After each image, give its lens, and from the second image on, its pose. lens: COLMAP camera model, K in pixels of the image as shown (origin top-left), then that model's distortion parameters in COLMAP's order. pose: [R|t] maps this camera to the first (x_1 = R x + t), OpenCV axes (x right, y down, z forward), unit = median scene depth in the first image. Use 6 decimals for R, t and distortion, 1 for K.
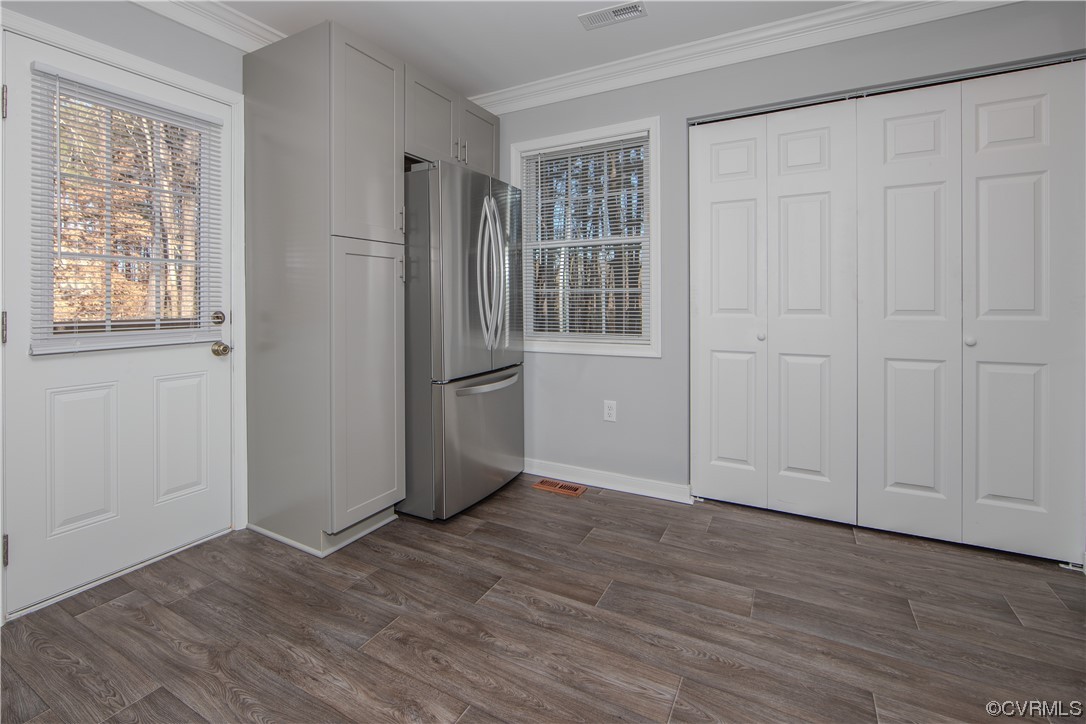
lens RADIAL K [[516.6, 0, 498.5], [0, 516.6, 295.1], [0, 0, 1]] dist [-0.002099, -0.001971]
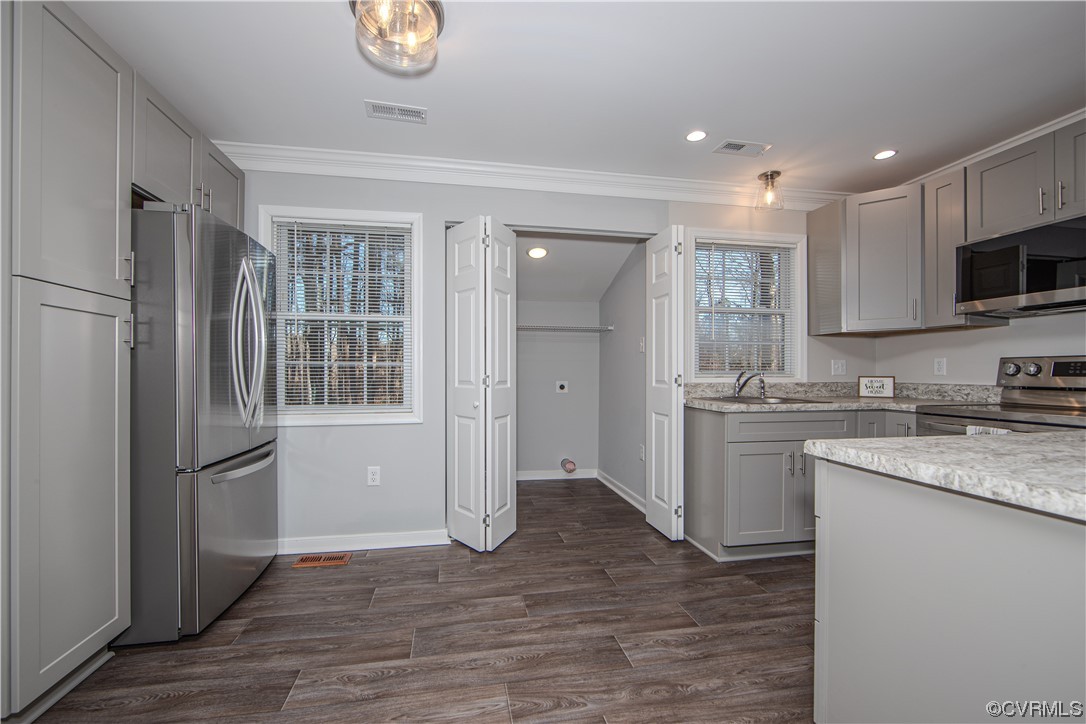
lens RADIAL K [[443.2, 0, 541.0], [0, 443.2, 368.3], [0, 0, 1]] dist [-0.014139, 0.002749]
pose [[0.749936, 0.012924, 0.661384, -0.158476], [-0.011503, 0.999913, -0.006497, 0.001807], [-0.661410, -0.002735, 0.750019, 0.095869]]
